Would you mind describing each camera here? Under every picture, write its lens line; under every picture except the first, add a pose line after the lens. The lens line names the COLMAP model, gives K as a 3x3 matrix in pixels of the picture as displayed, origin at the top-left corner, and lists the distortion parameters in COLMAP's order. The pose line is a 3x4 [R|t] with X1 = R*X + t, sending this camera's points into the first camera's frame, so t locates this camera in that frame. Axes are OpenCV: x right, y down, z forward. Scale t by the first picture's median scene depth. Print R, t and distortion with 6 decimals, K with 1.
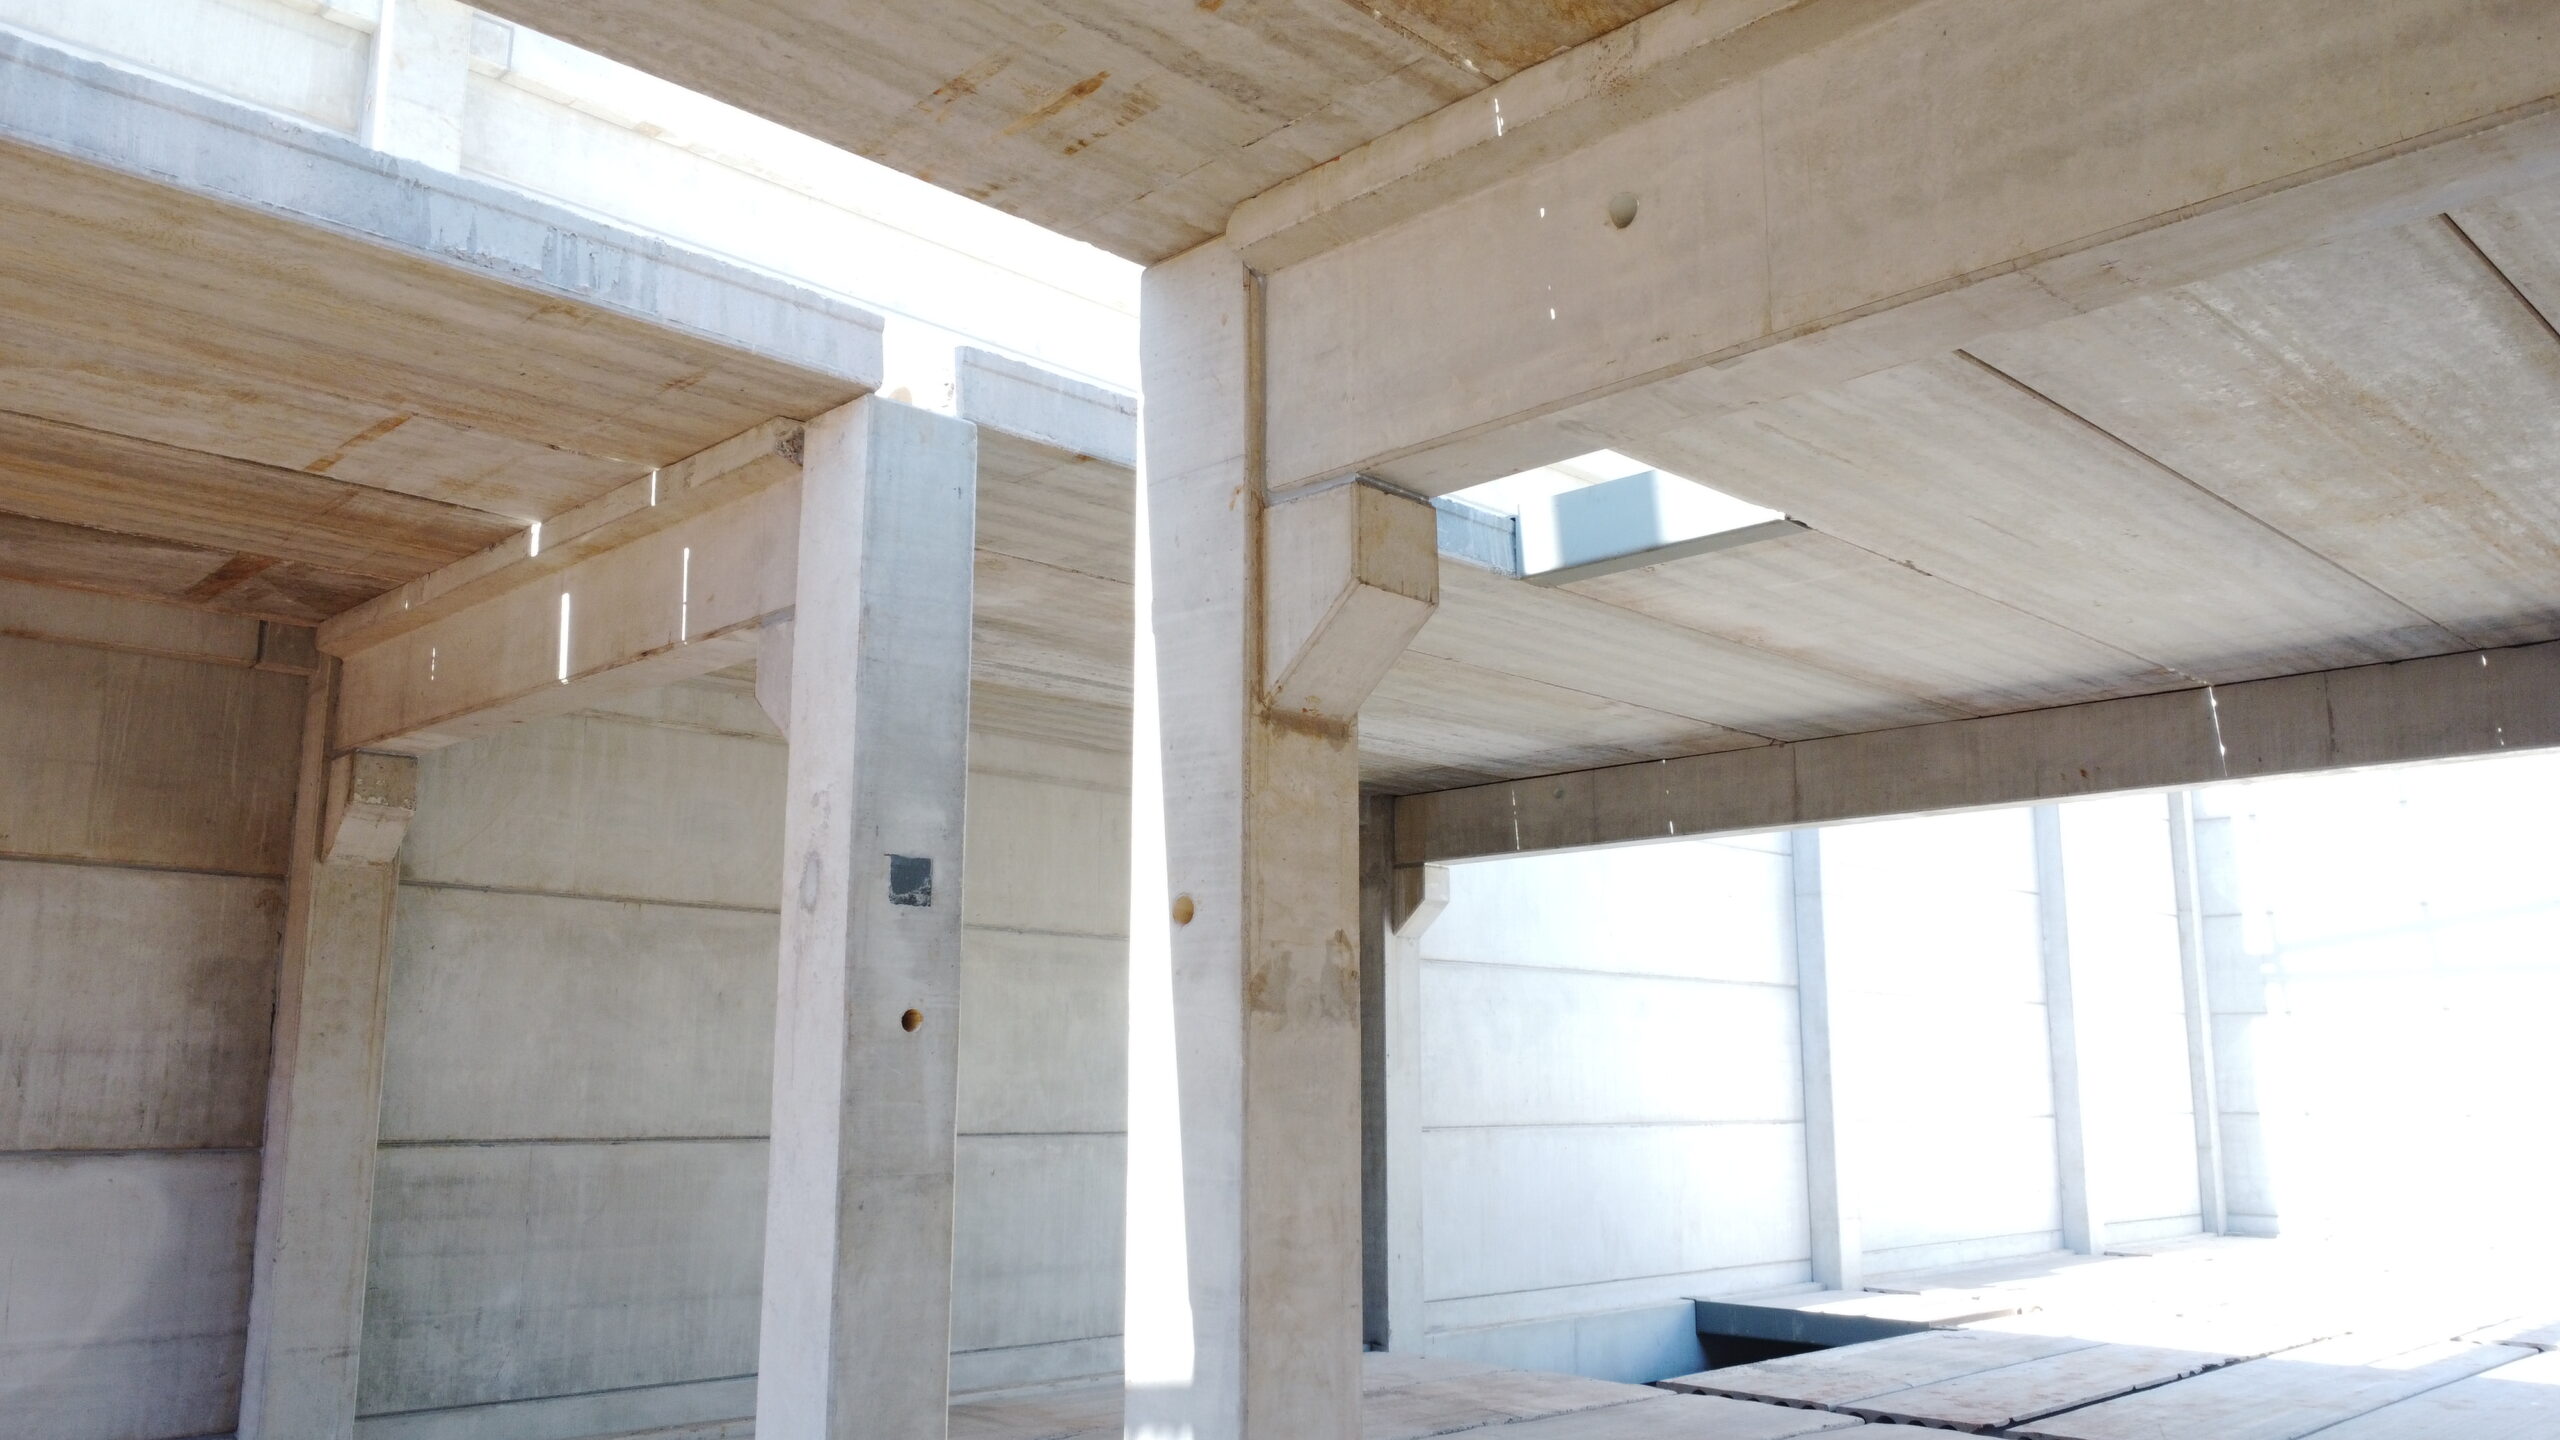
lens RADIAL K [[1931.4, 0, 1280.0], [0, 1931.4, 720.0], [0, 0, 1]] dist [-0.008175, 0.002732]
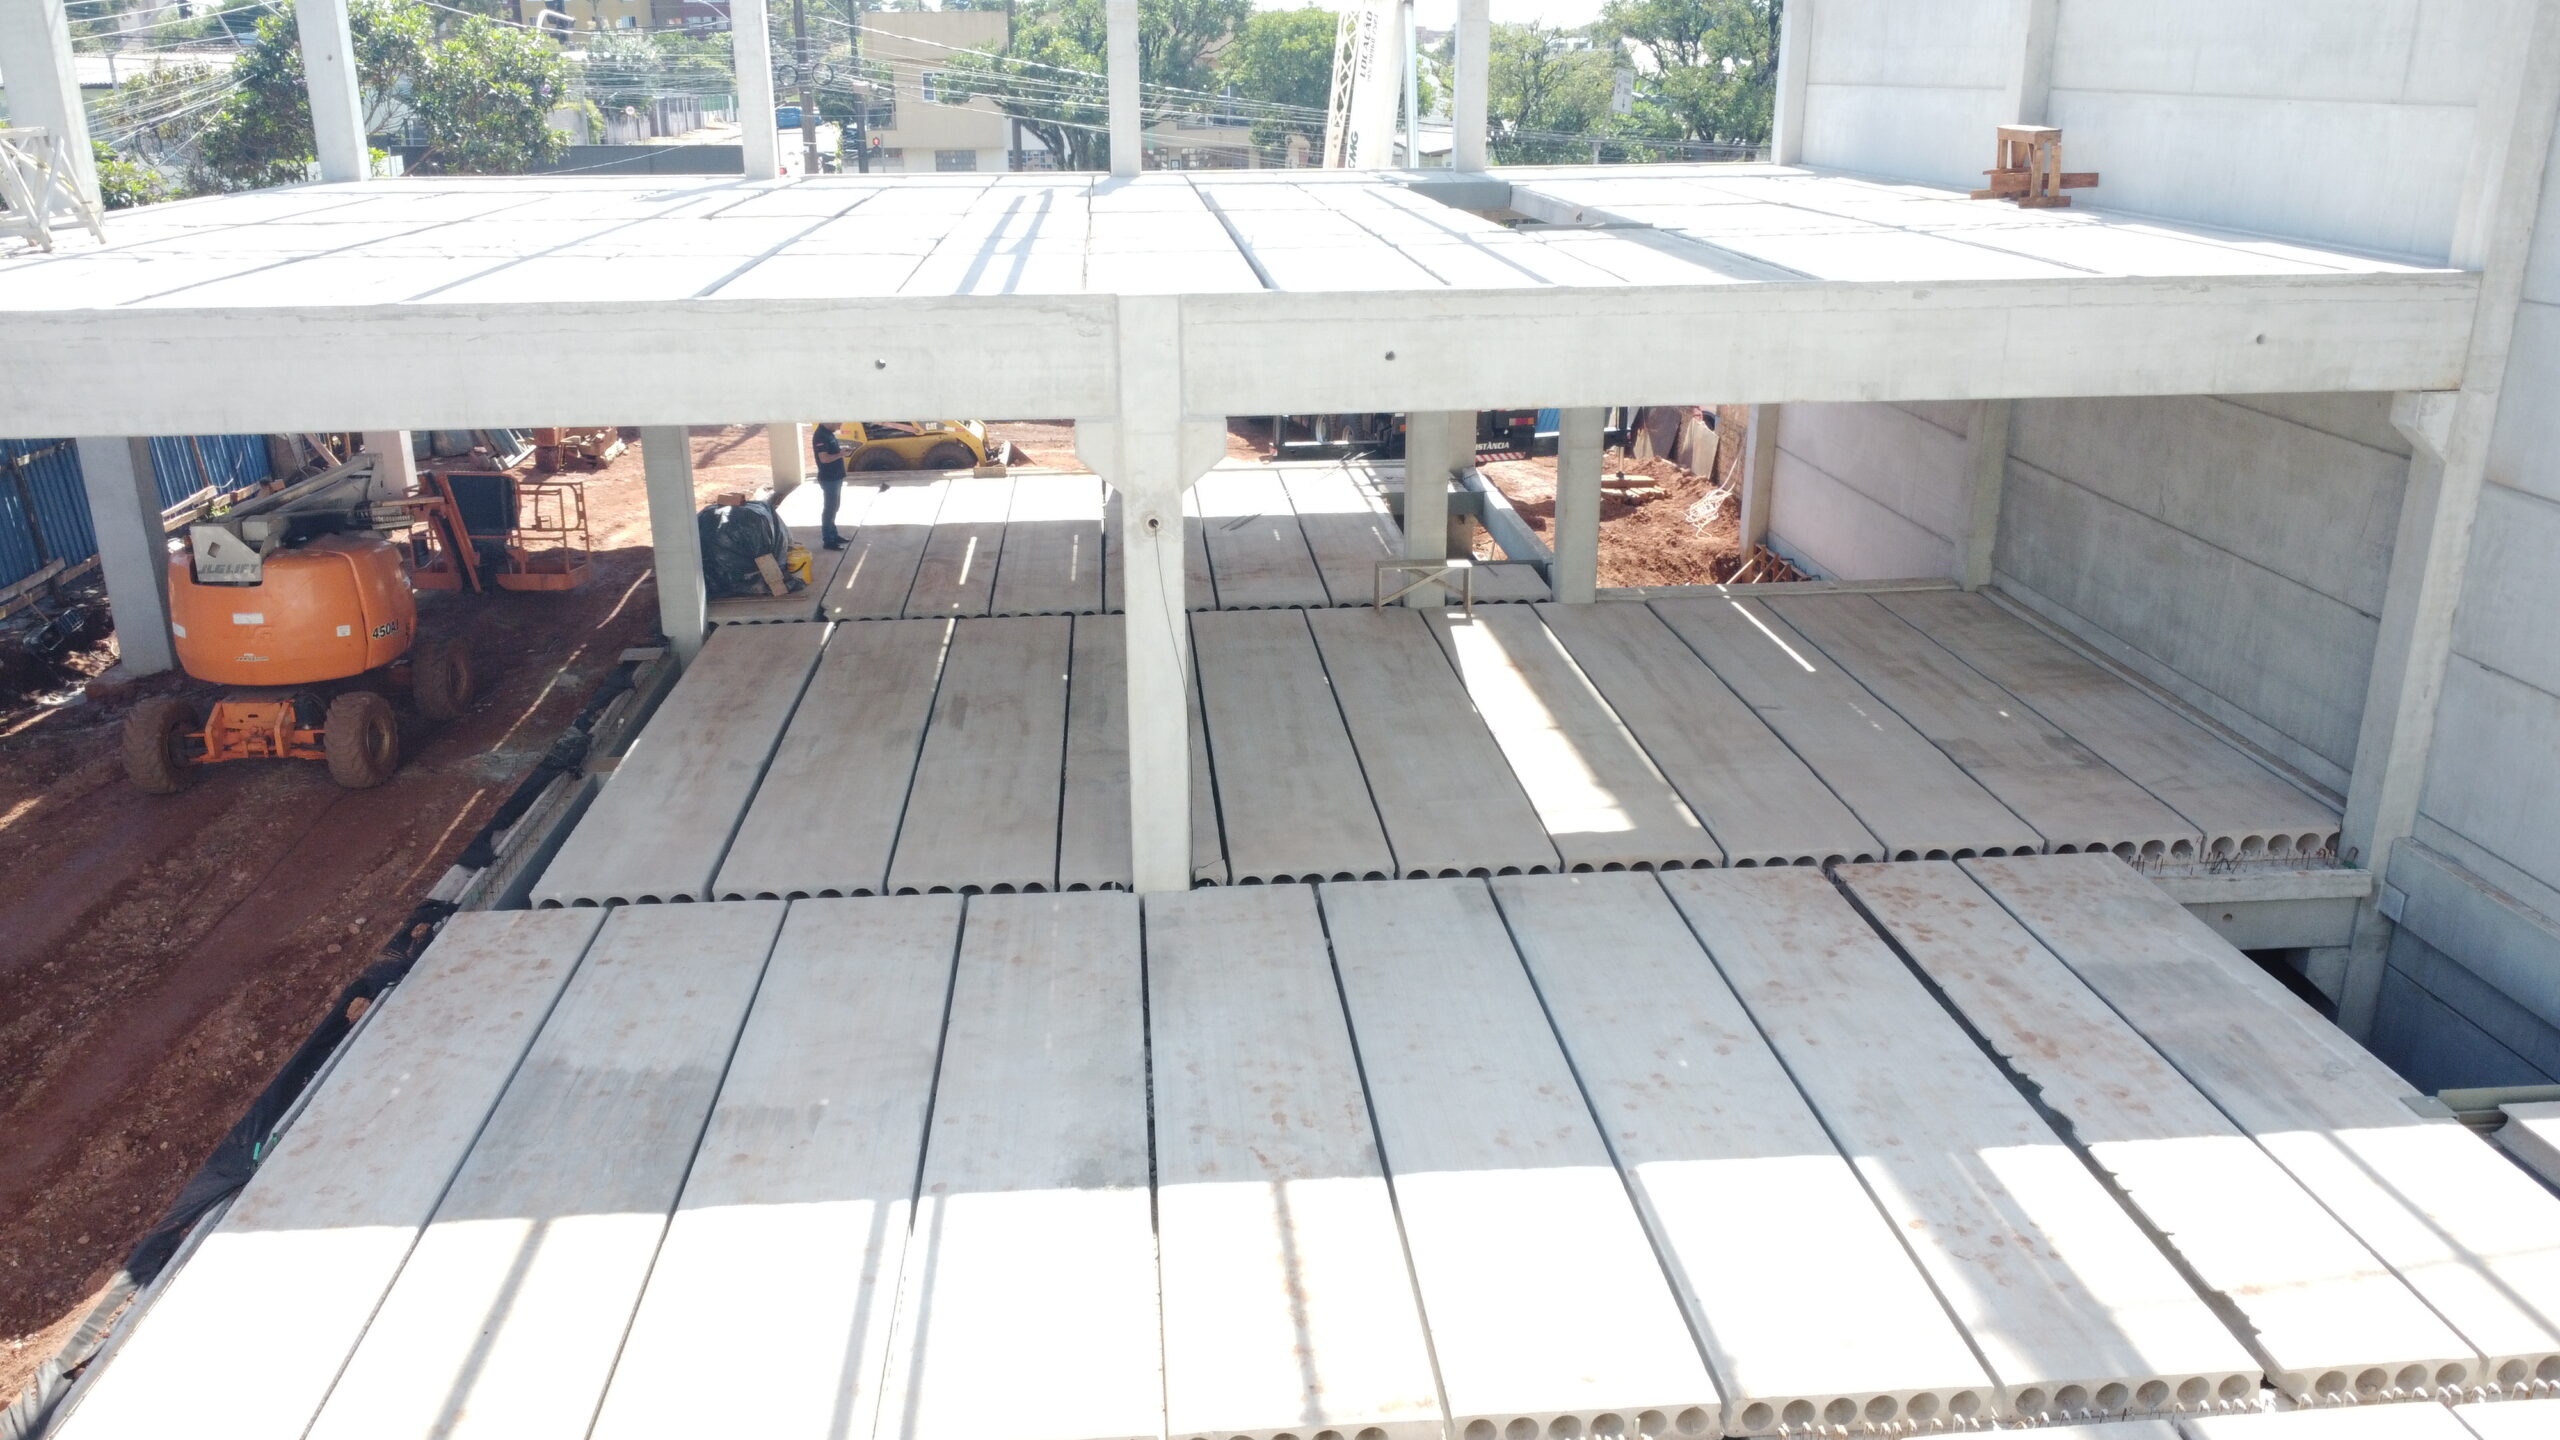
lens RADIAL K [[1931.4, 0, 1280.0], [0, 1931.4, 720.0], [0, 0, 1]] dist [-0.008175, 0.002732]
pose [[-0.639914, 0.248482, -0.727163, 1.121657], [0.146580, 0.968372, 0.201914, -0.039666], [0.754337, 0.022620, -0.656098, 1.144706]]
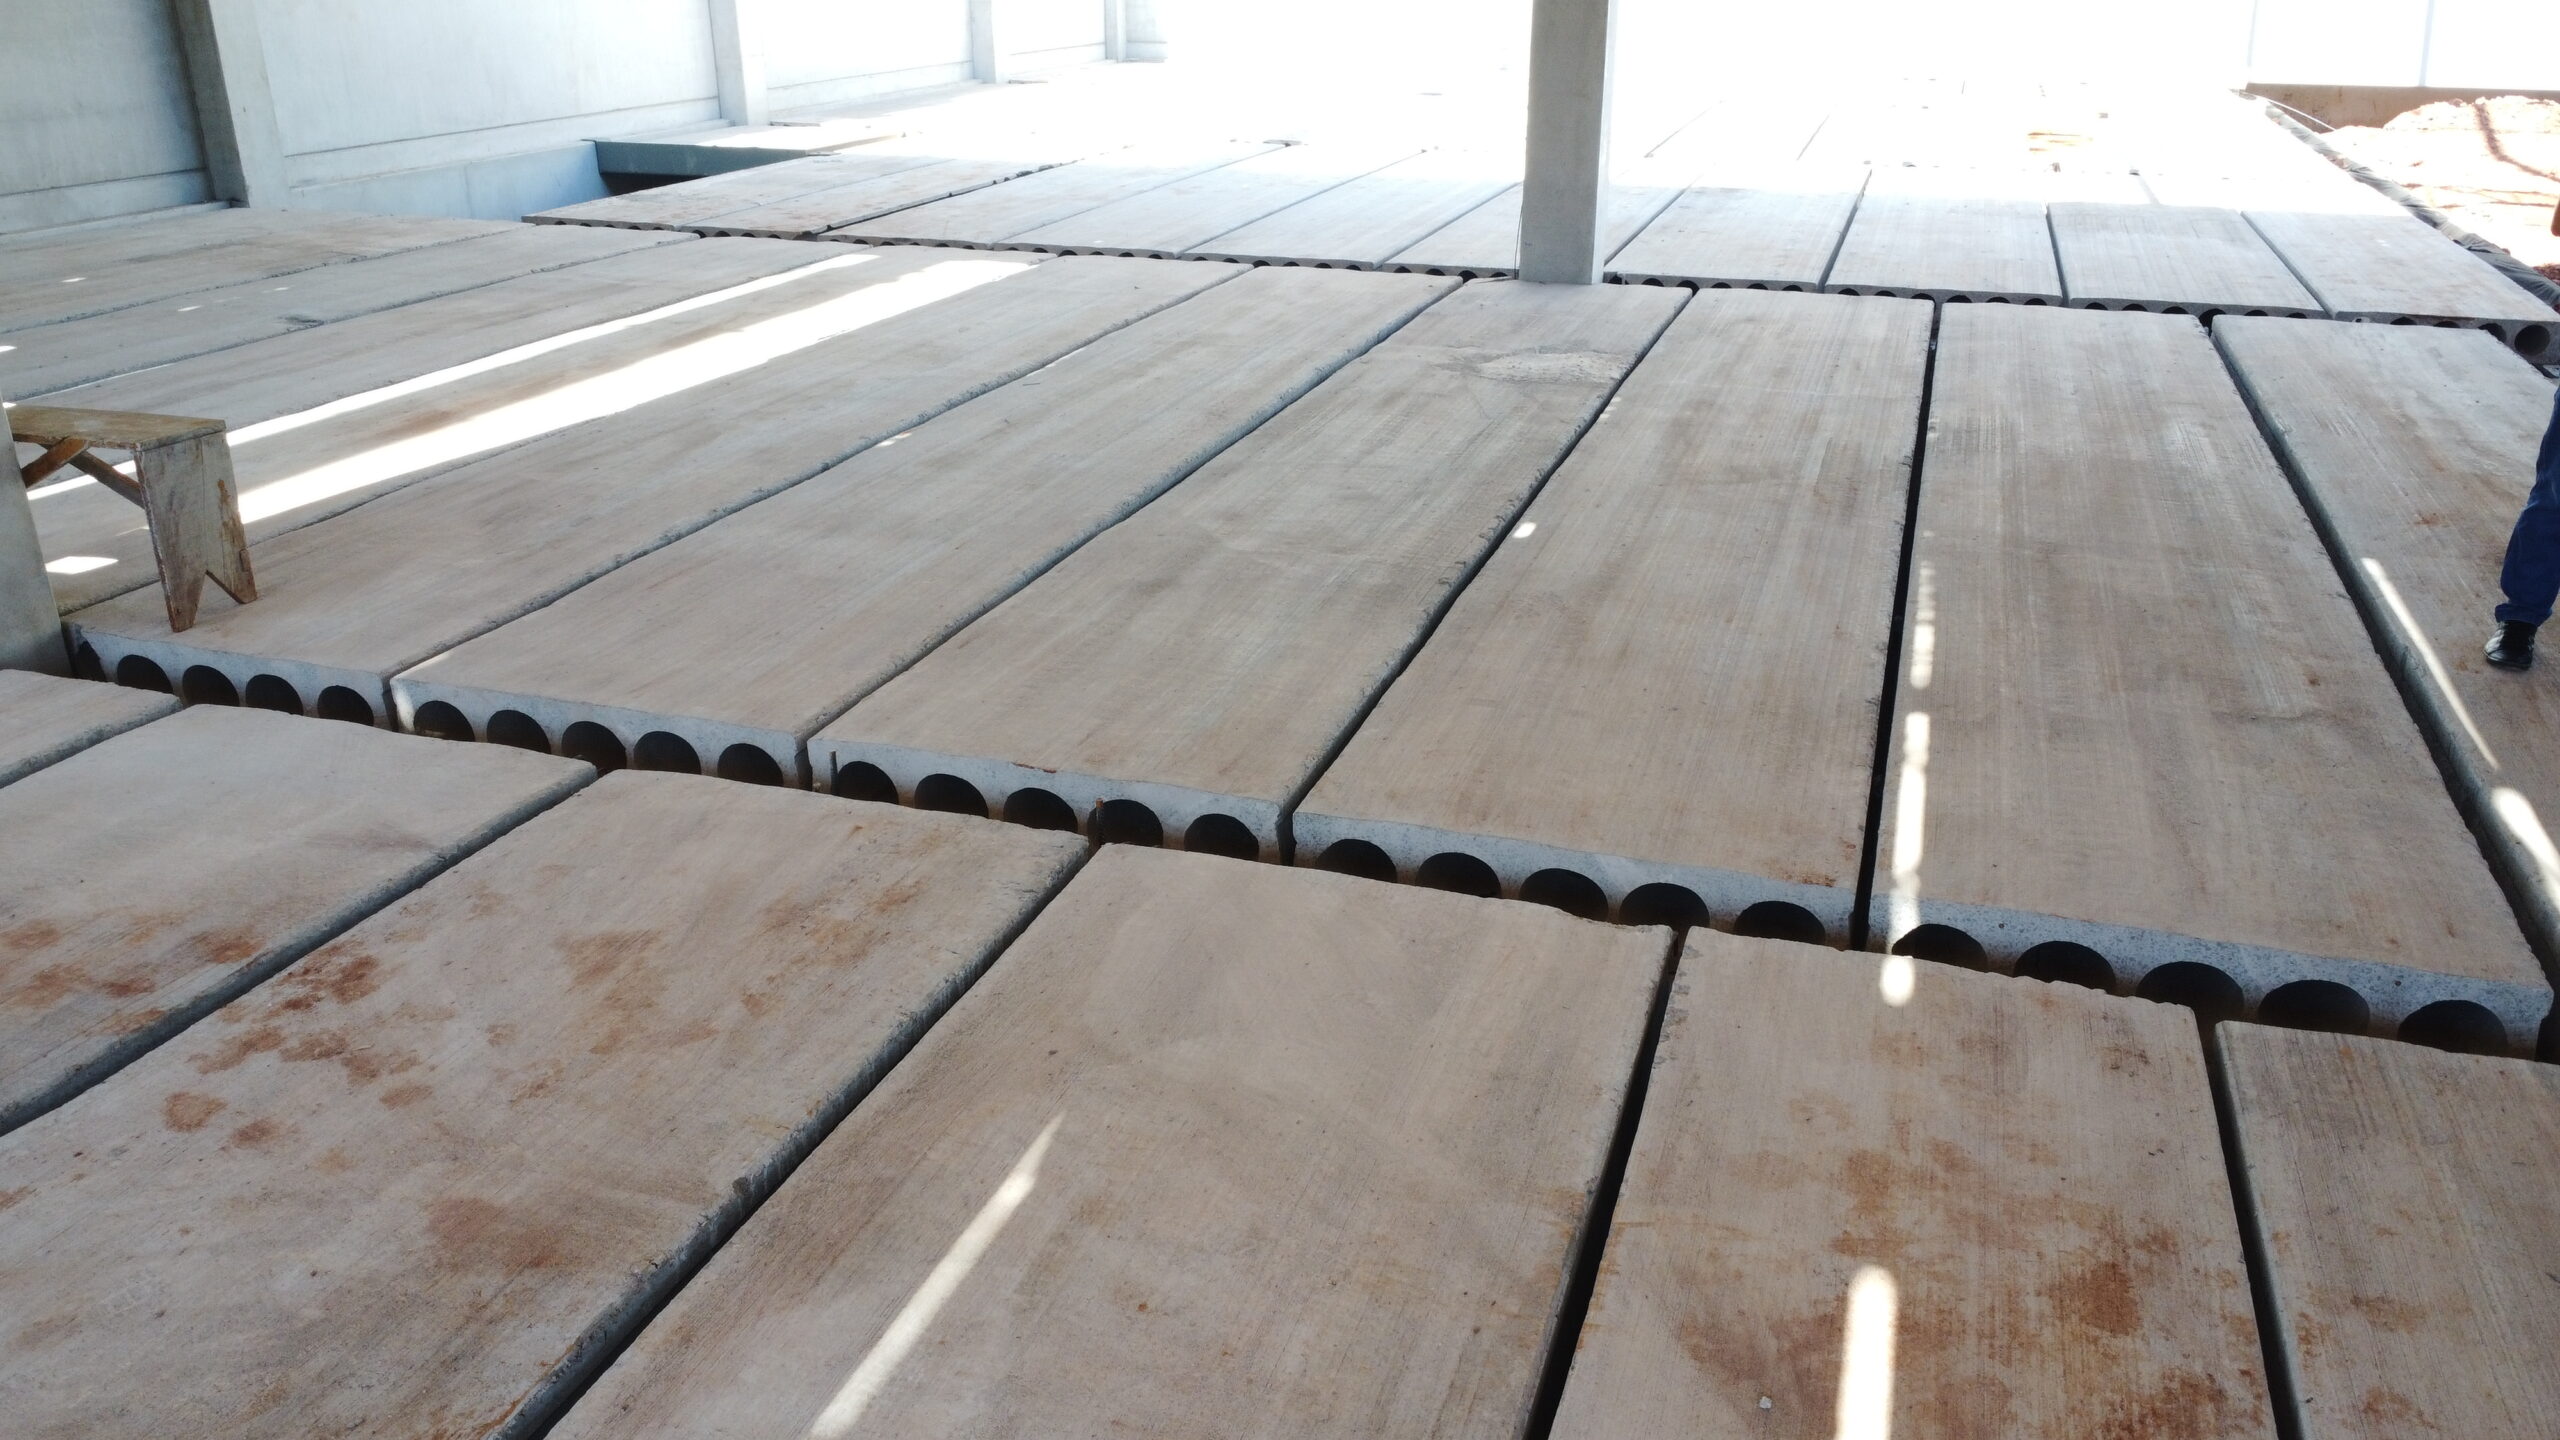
lens RADIAL K [[1931.4, 0, 1280.0], [0, 1931.4, 720.0], [0, 0, 1]] dist [-0.008175, 0.002732]
pose [[0.892595, -0.176382, 0.414926, 0.064572], [-0.079805, 0.843959, 0.530439, -0.016639], [-0.443741, -0.506580, 0.739237, -0.092662]]
